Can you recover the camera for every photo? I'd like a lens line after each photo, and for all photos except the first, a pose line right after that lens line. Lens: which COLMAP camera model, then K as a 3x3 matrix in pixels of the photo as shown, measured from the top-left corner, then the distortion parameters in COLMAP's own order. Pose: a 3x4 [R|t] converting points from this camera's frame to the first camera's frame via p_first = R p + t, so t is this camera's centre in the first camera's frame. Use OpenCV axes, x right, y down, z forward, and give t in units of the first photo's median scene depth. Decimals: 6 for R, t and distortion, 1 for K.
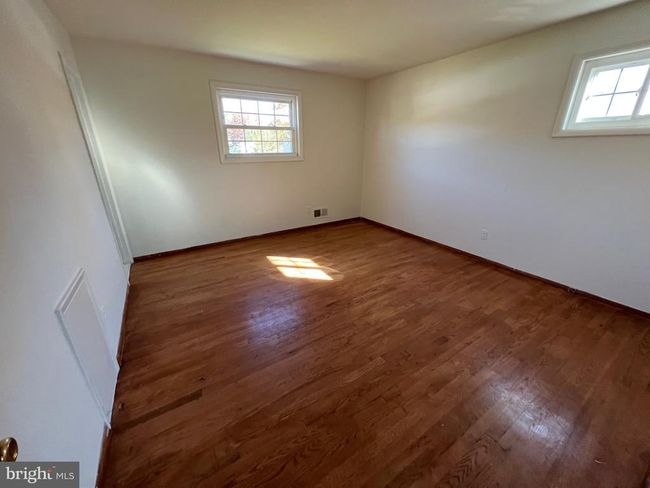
lens RADIAL K [[260.8, 0, 321.5], [0, 260.8, 241.4], [0, 0, 1]] dist [-0.001461, 0.000513]
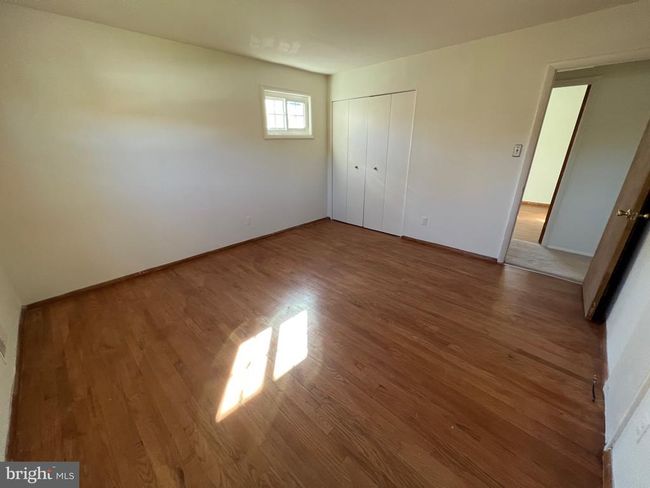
lens RADIAL K [[260.8, 0, 322.5], [0, 260.8, 242.8], [0, 0, 1]] dist [-0.001461, 0.000513]
pose [[-0.243881, -0.346583, 0.905761, -0.616942], [0.346891, 0.840995, 0.415203, -0.343565], [-0.905643, 0.415460, -0.084876, 0.908847]]
